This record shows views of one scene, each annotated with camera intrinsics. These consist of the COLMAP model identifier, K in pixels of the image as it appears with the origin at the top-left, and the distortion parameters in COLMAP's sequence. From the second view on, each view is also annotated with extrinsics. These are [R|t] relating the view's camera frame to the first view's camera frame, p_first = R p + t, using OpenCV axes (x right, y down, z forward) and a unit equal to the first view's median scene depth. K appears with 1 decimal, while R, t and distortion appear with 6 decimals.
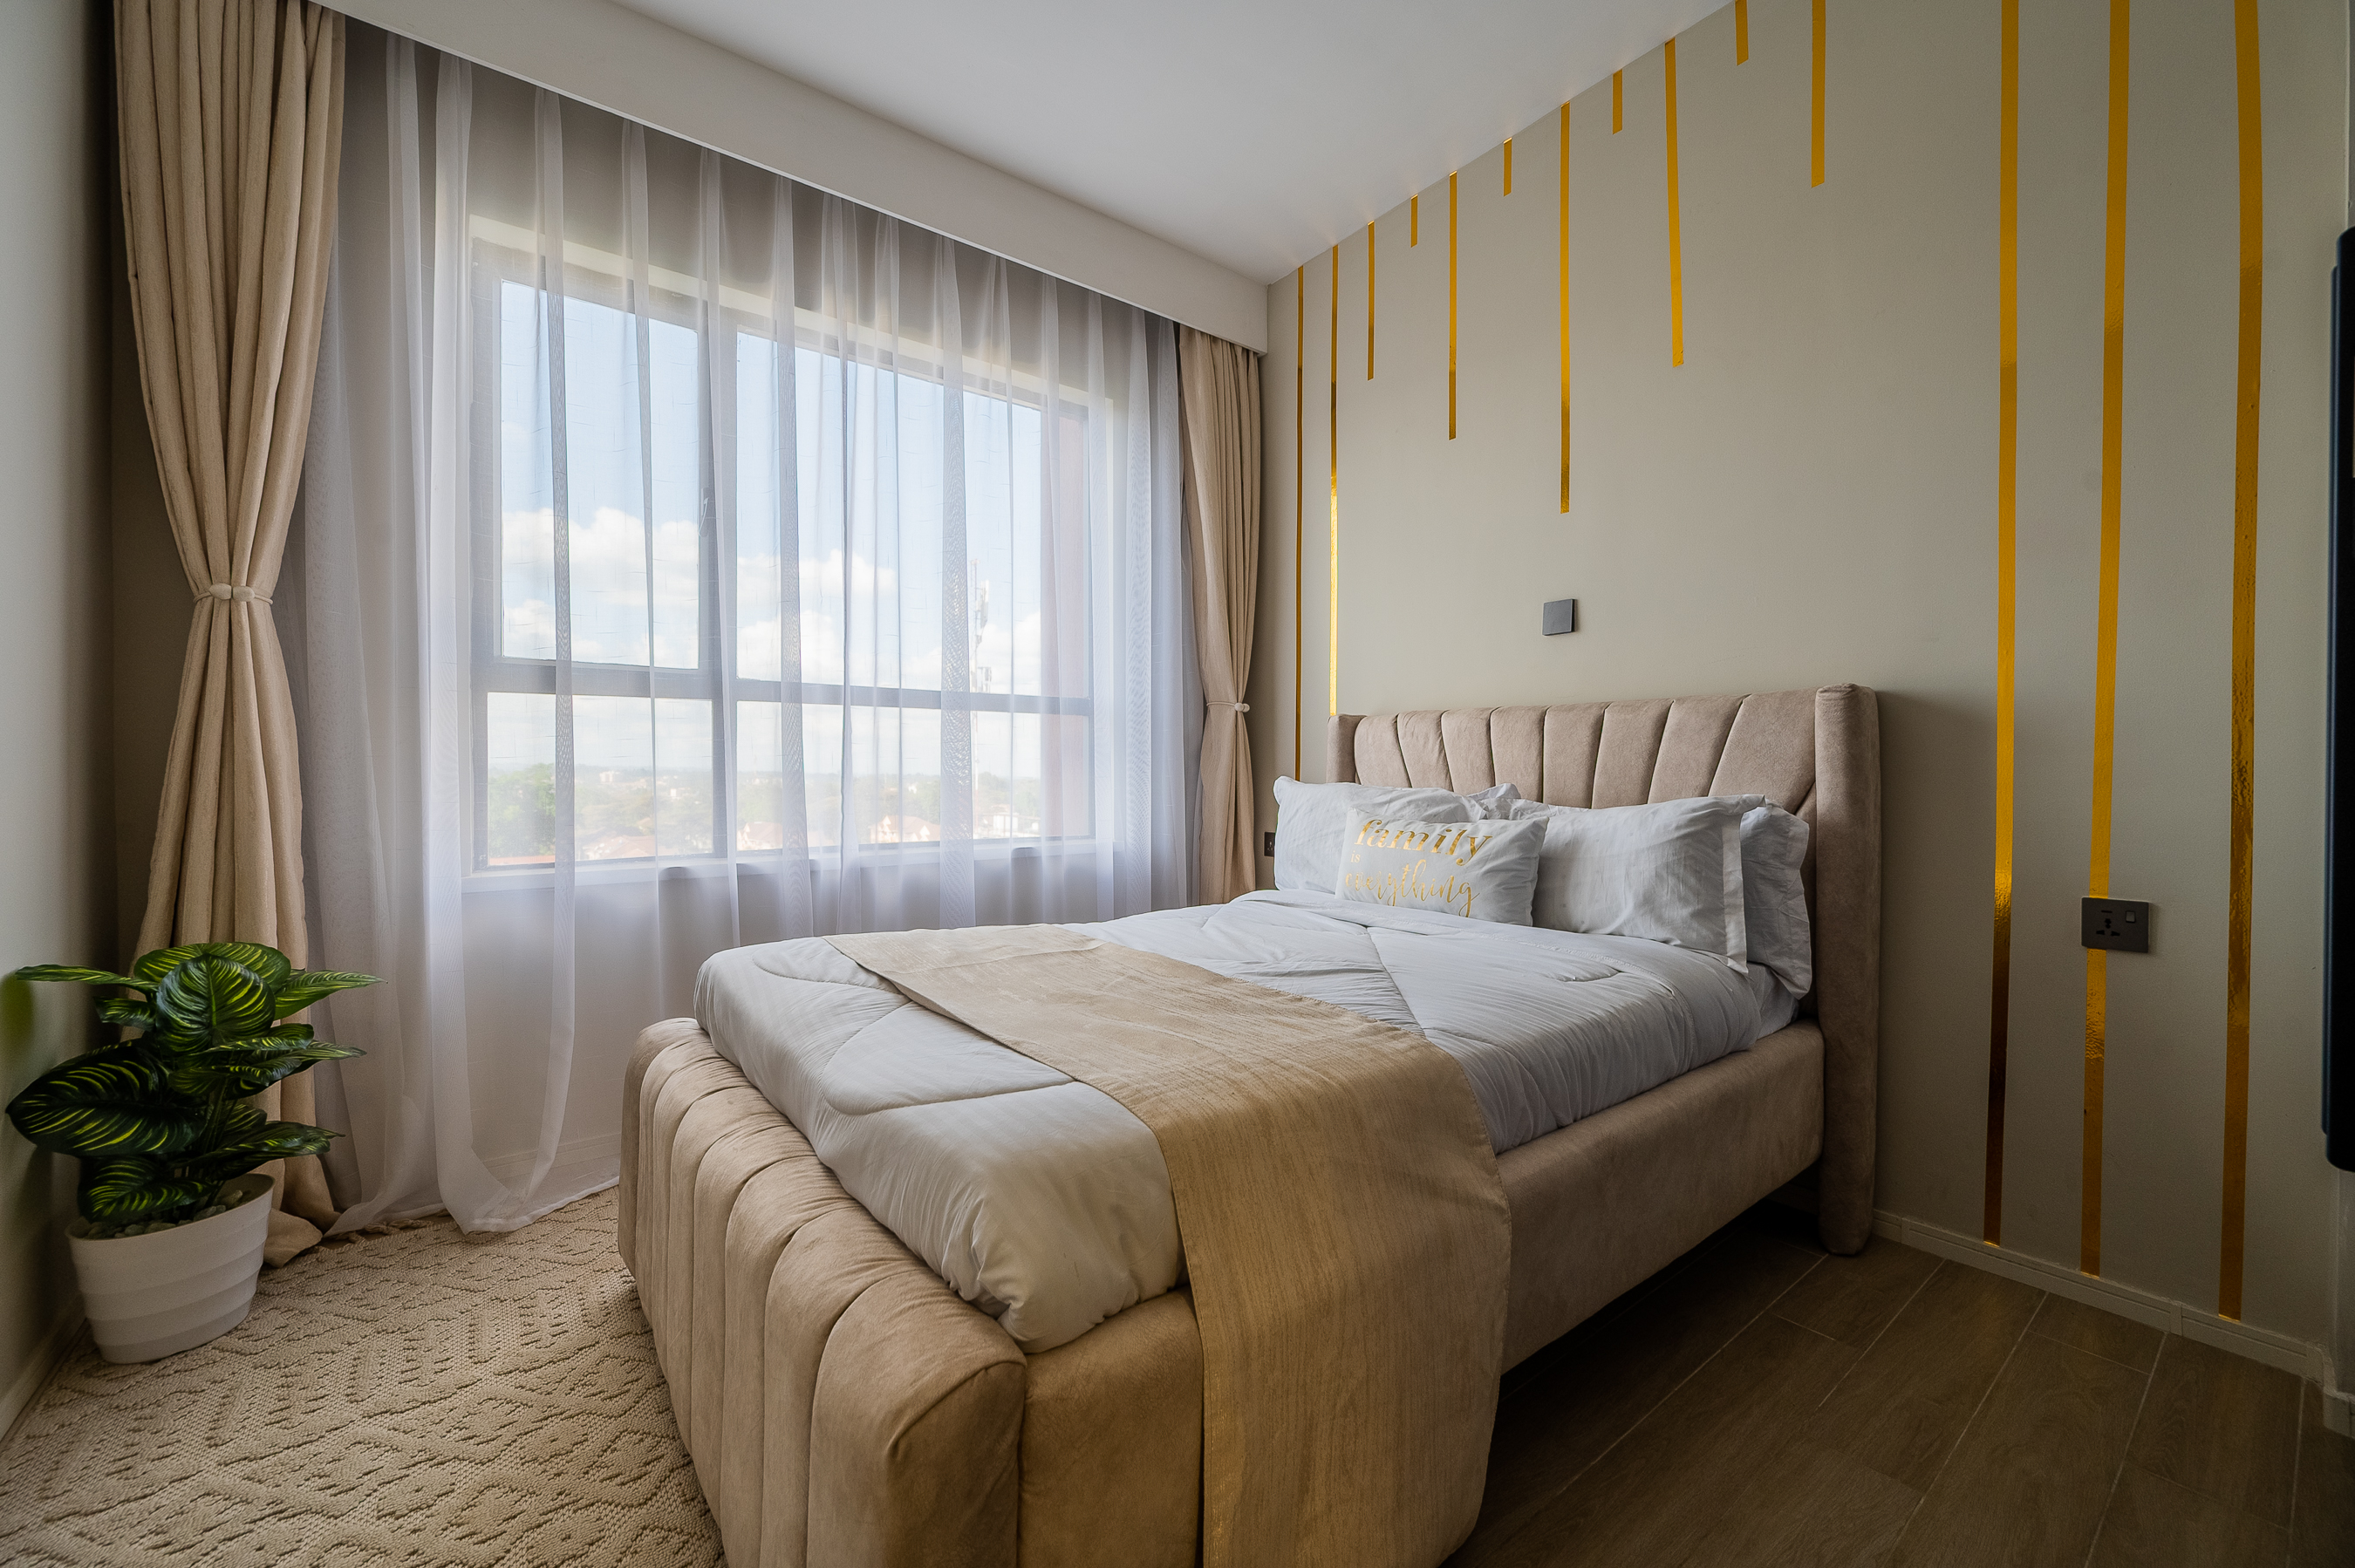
lens RADIAL K [[935.8, 0, 1195.0], [0, 935.8, 778.1], [0, 0, 1]] dist [-0.000576, -0.000115]
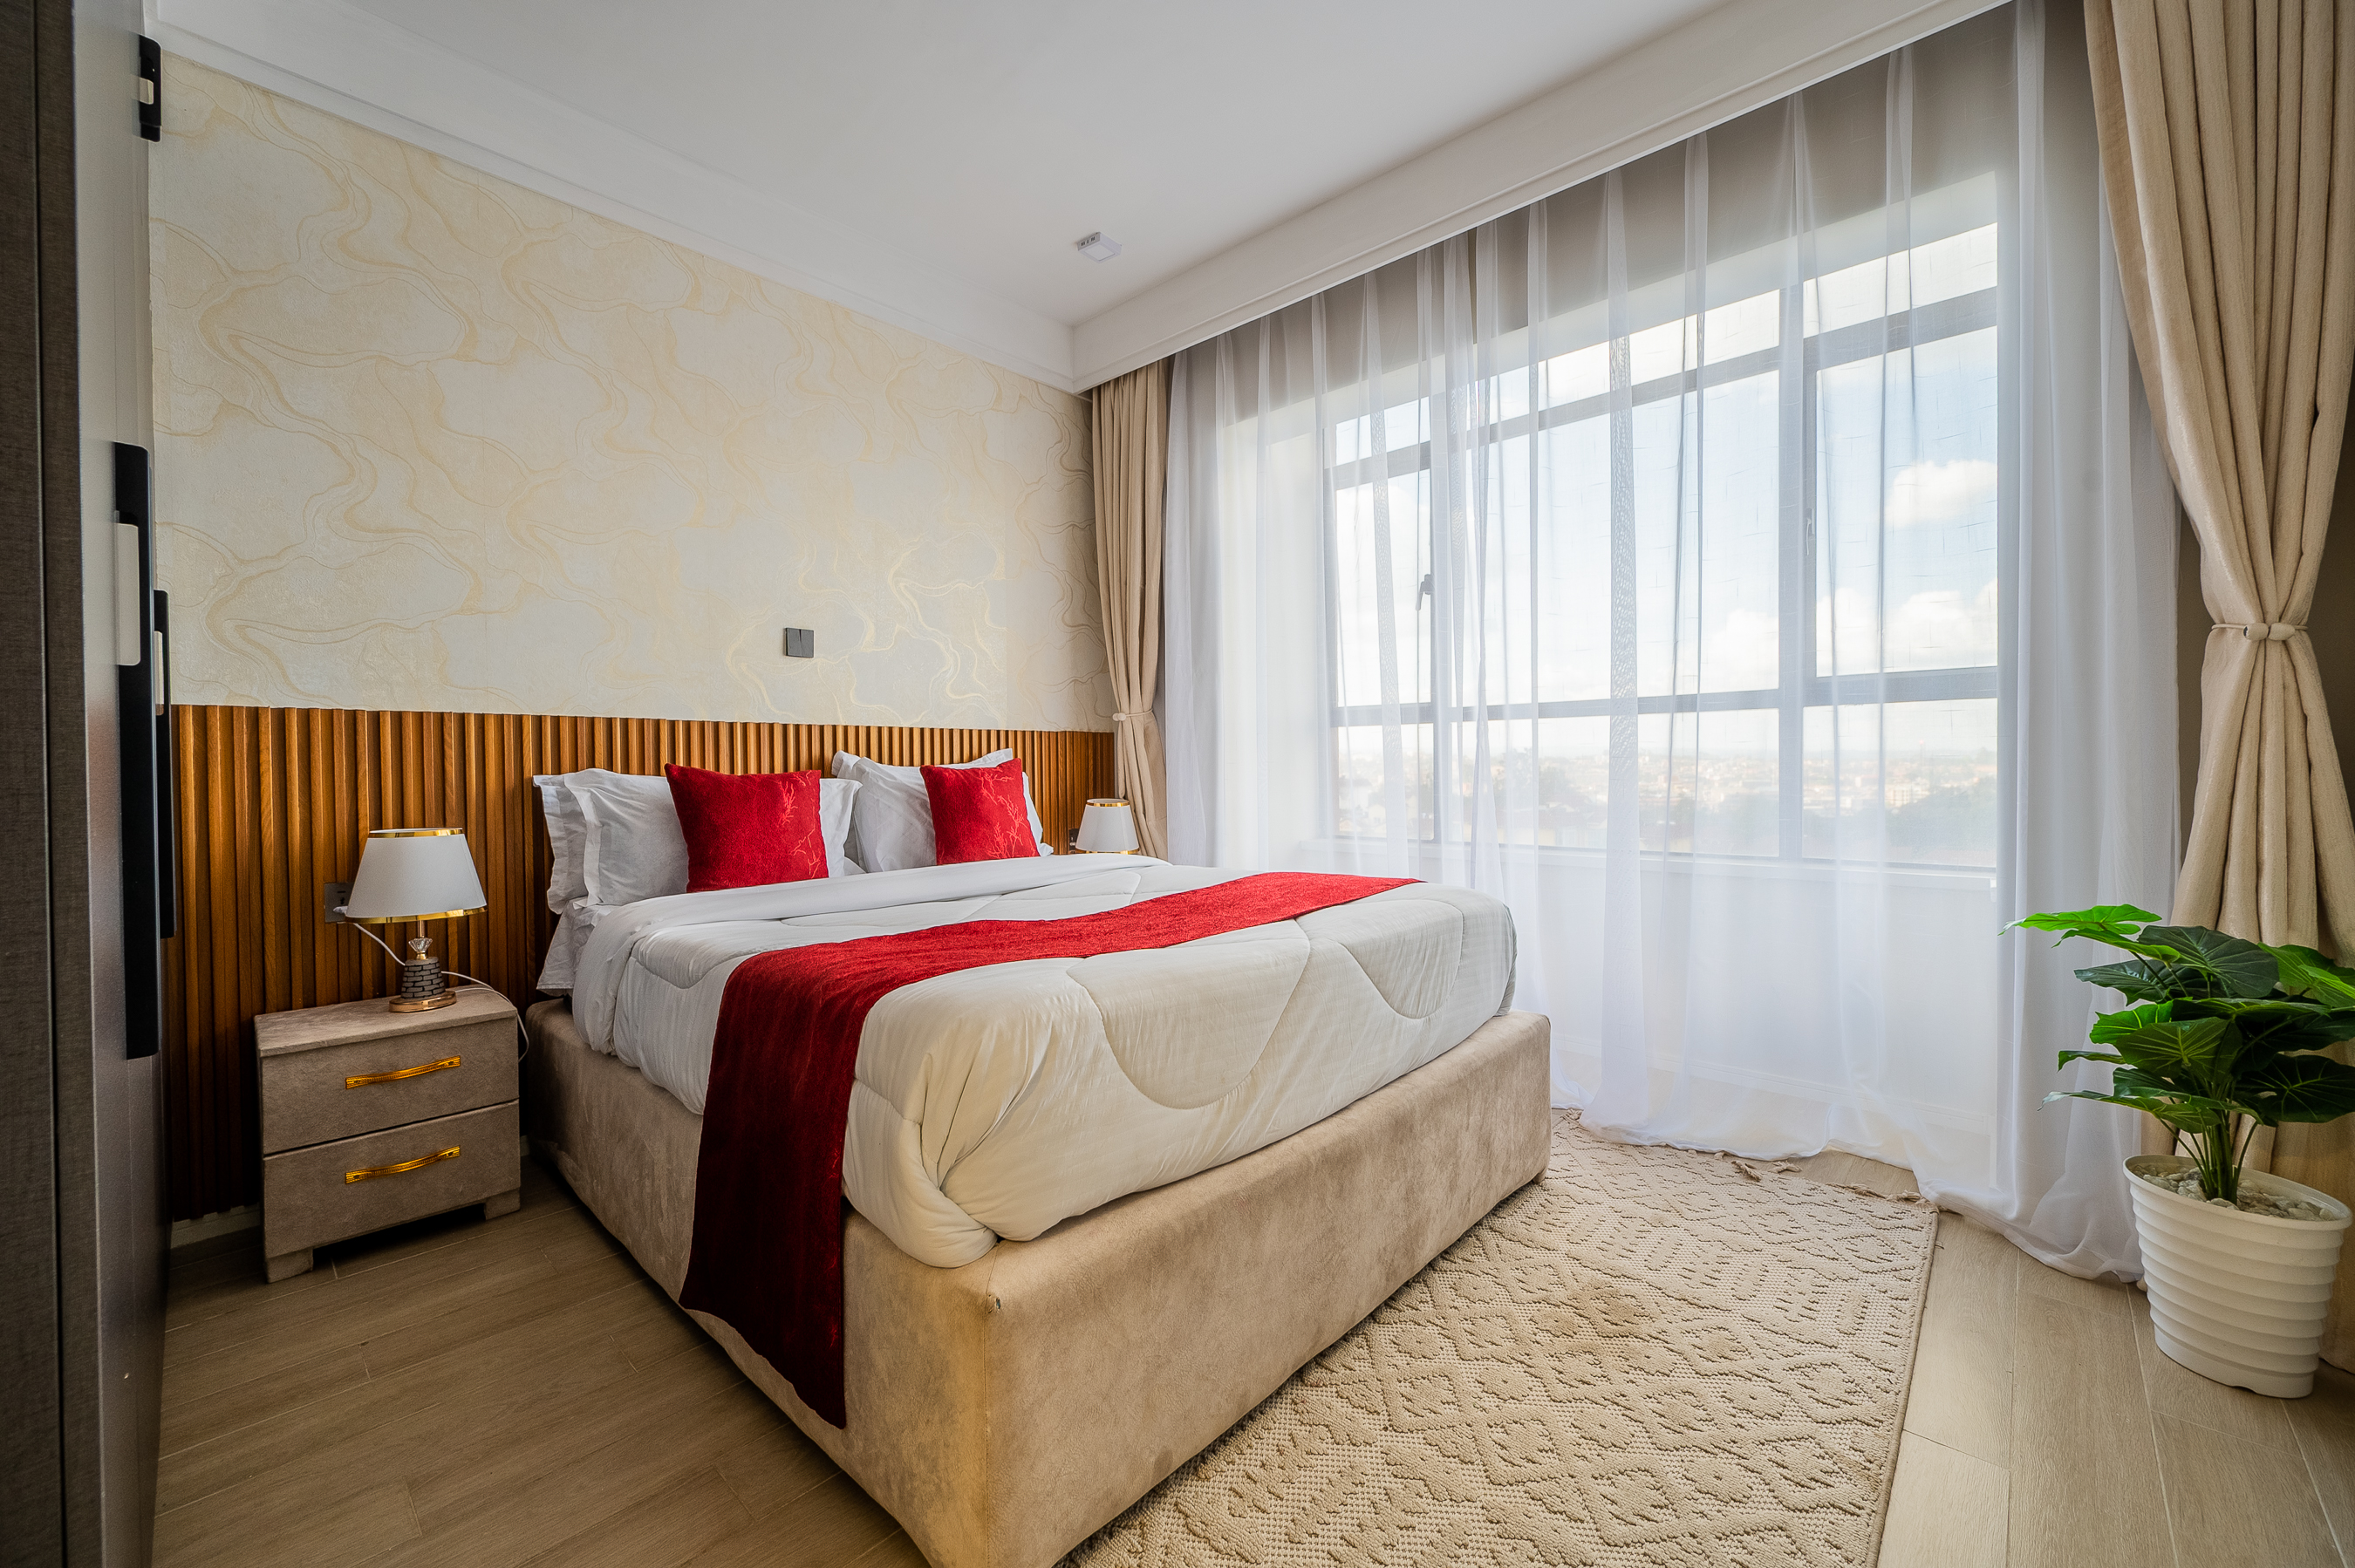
lens RADIAL K [[935.8, 0, 1195.0], [0, 935.8, 778.1], [0, 0, 1]] dist [-0.000576, -0.000115]
pose [[0.167352, 0.008832, -0.985858, 0.349400], [-0.004657, 0.999956, 0.008168, -0.000617], [0.985886, 0.003224, 0.167386, 0.275790]]
